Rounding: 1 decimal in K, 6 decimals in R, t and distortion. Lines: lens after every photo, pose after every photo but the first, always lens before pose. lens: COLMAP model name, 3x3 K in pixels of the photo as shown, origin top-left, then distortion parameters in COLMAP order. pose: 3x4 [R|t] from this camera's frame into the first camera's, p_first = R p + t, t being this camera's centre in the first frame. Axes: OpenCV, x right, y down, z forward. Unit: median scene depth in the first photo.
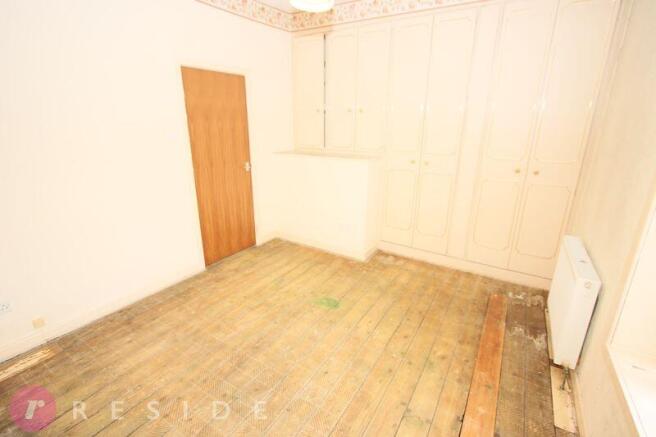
lens RADIAL K [[305.9, 0, 324.8], [0, 305.9, 215.7], [0, 0, 1]] dist [-0.000553, 0.000025]
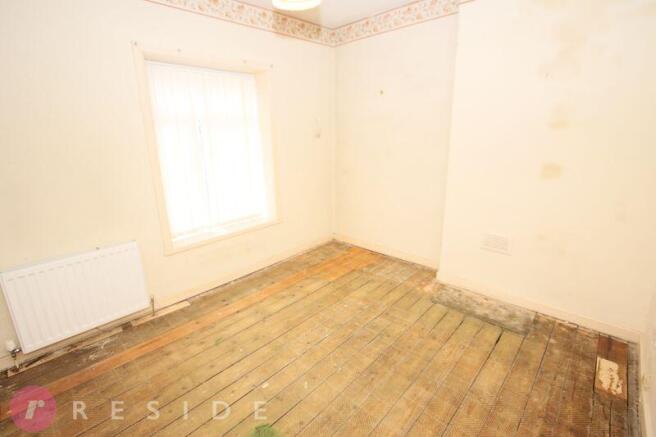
lens RADIAL K [[305.9, 0, 324.8], [0, 305.9, 215.7], [0, 0, 1]] dist [-0.000553, 0.000025]
pose [[-0.982310, -0.043782, 0.182071, -0.225792], [0.062795, 0.838973, 0.540537, -0.481630], [-0.176418, 0.542408, -0.821383, 1.521952]]
